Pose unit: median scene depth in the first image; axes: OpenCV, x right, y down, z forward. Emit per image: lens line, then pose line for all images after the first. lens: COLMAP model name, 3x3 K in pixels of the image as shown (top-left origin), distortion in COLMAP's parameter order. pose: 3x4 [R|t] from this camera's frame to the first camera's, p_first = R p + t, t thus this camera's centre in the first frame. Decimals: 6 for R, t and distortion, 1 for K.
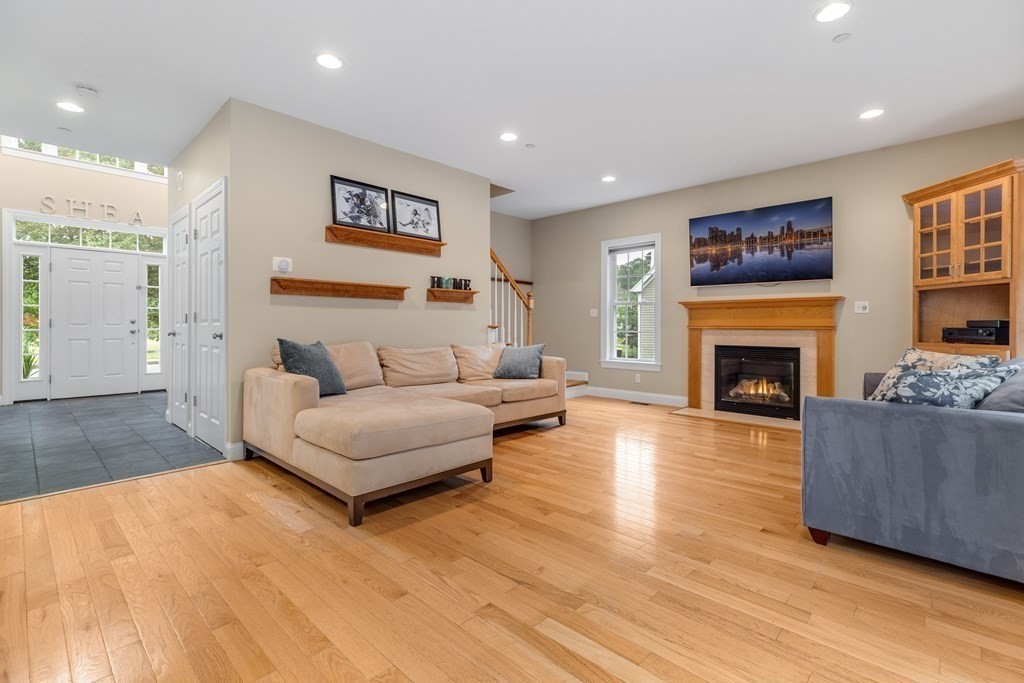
lens RADIAL K [[468.2, 0, 510.3], [0, 468.2, 323.8], [0, 0, 1]] dist [0.001588, 0.000071]
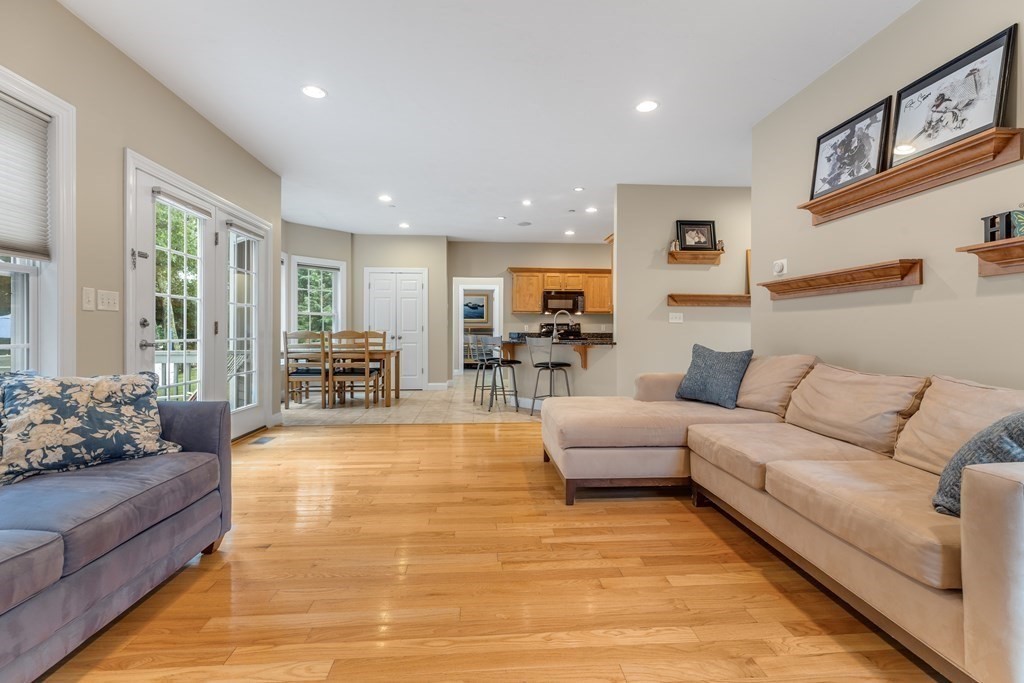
lens RADIAL K [[465.7, 0, 513.5], [0, 465.7, 326.5], [0, 0, 1]] dist [-0.000953, 0.000087]
pose [[-0.667383, -0.012976, -0.744602, 0.447279], [0.000058, 0.999847, -0.017476, 0.006165], [0.744715, -0.011706, -0.667280, 0.978678]]
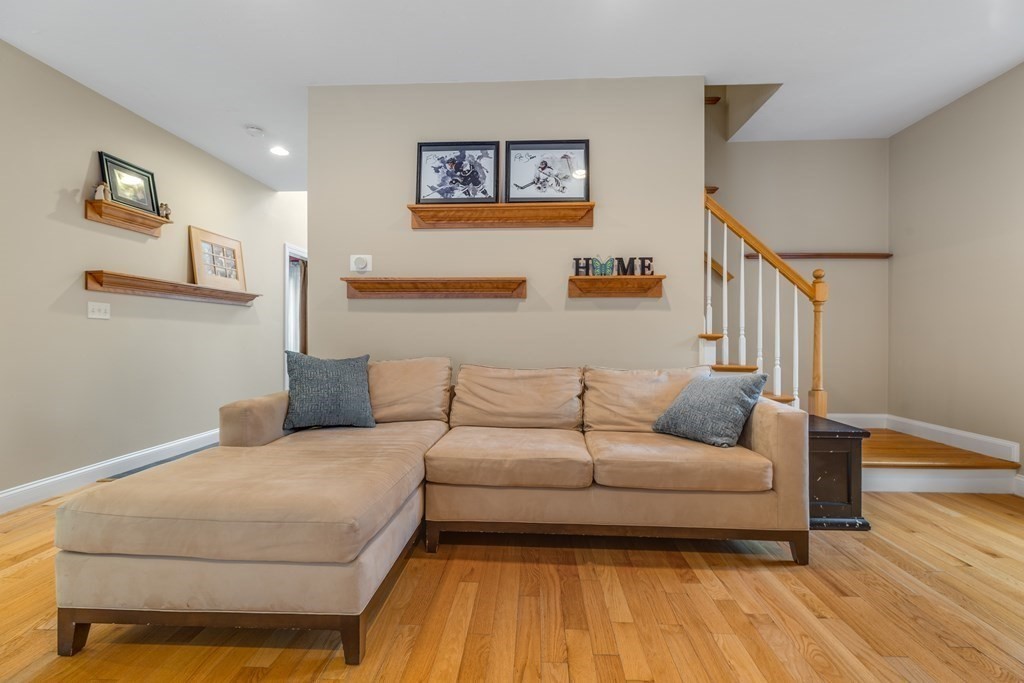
lens RADIAL K [[466.5, 0, 519.2], [0, 466.5, 335.1], [0, 0, 1]] dist [0.007381, -0.000155]
pose [[0.656195, -0.002451, -0.754588, 0.273055], [0.004035, 0.999992, 0.000260, 0.003884], [0.754581, -0.003215, 0.656199, 0.529554]]
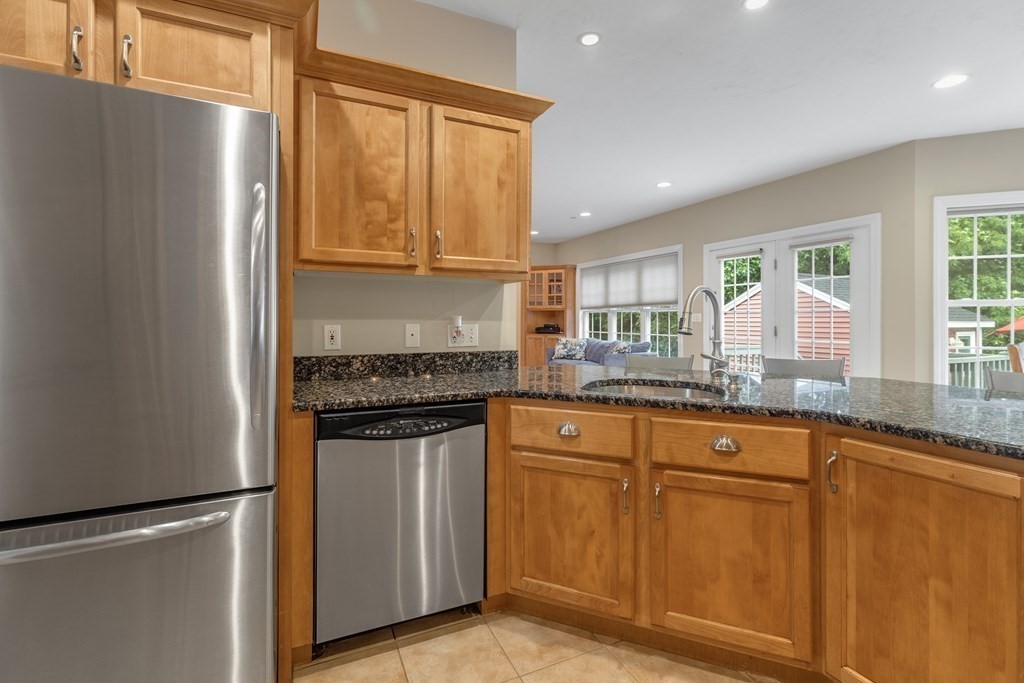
lens RADIAL K [[470.0, 0, 513.9], [0, 470.0, 316.7], [0, 0, 1]] dist [-0.001886, -0.000626]
pose [[0.371552, 0.002753, 0.928408, -1.067010], [-0.007440, 0.999972, 0.000012, -0.035475], [-0.928383, -0.006912, 0.371562, 0.201191]]
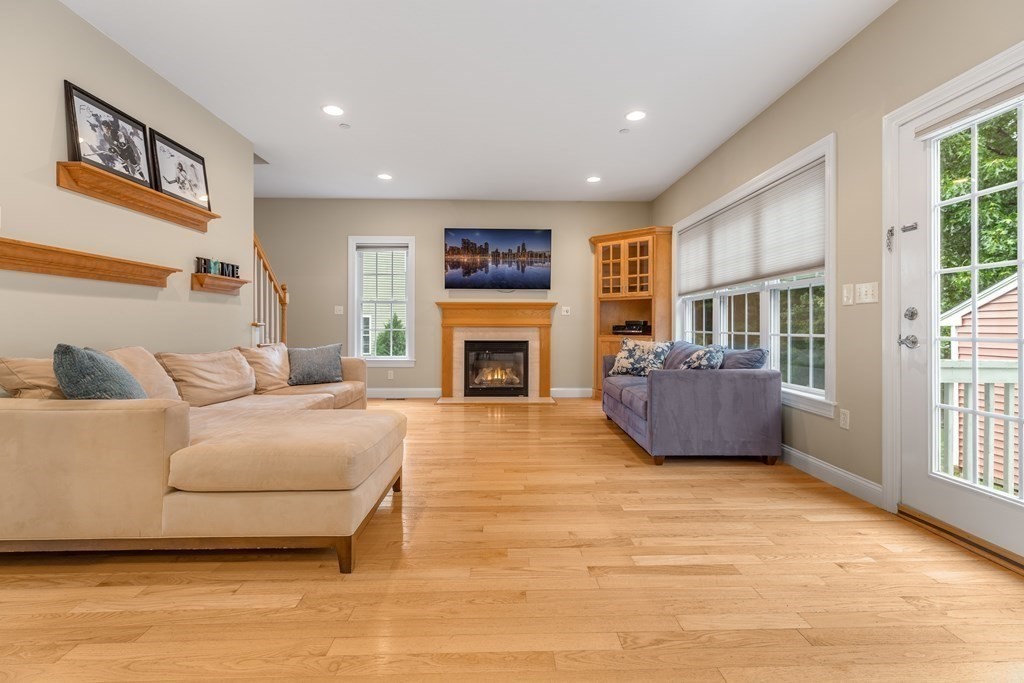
lens RADIAL K [[465.7, 0, 513.5], [0, 465.7, 326.5], [0, 0, 1]] dist [-0.000953, 0.000087]
pose [[0.702768, -0.002264, 0.711415, -0.349970], [-0.003892, 0.999968, 0.007027, 0.002066], [-0.711408, -0.007707, 0.702737, 0.121580]]
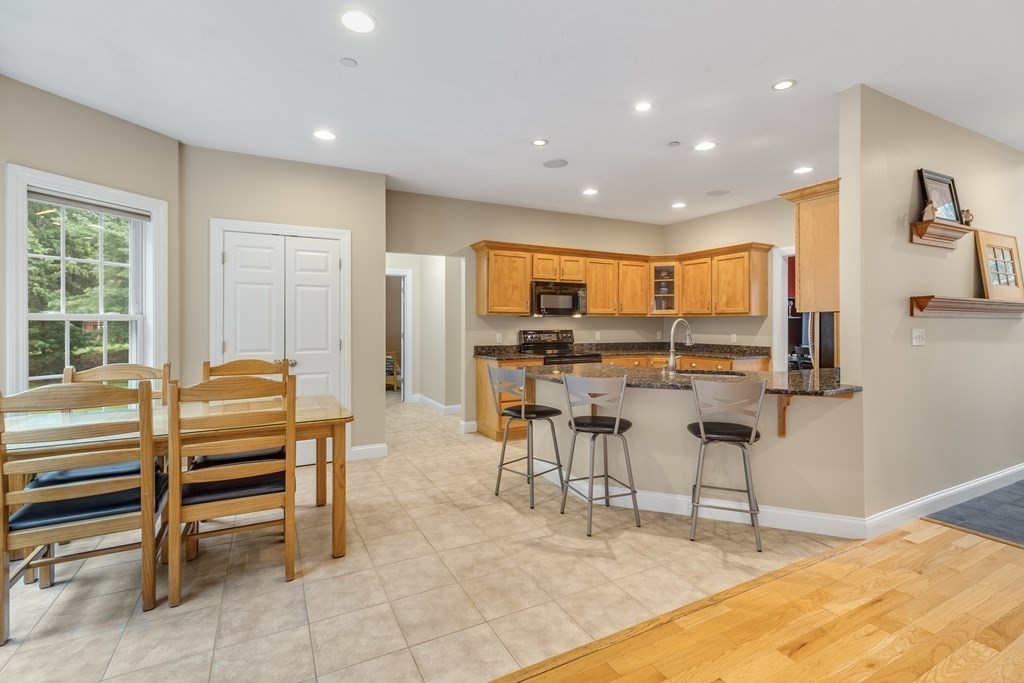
lens RADIAL K [[465.7, 0, 513.5], [0, 465.7, 326.5], [0, 0, 1]] dist [-0.000953, 0.000087]
pose [[-0.324778, 0.004344, -0.945780, 0.139656], [0.002755, 0.999990, 0.003647, -0.054451], [0.945786, -0.001422, -0.324787, 0.190781]]
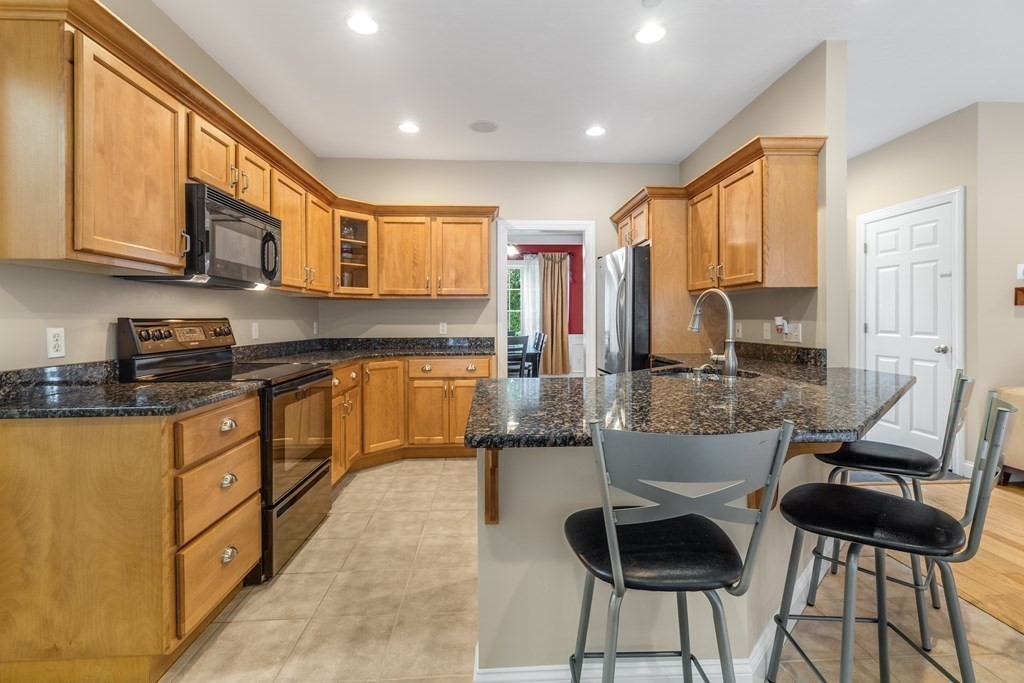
lens RADIAL K [[465.9, 0, 511.4], [0, 465.9, 321.2], [0, 0, 1]] dist [-0.000567, -0.000092]
pose [[0.723159, -0.001780, -0.690680, -0.464889], [0.007630, 0.999956, 0.005412, -0.036019], [0.690640, -0.009184, 0.723140, -0.251859]]
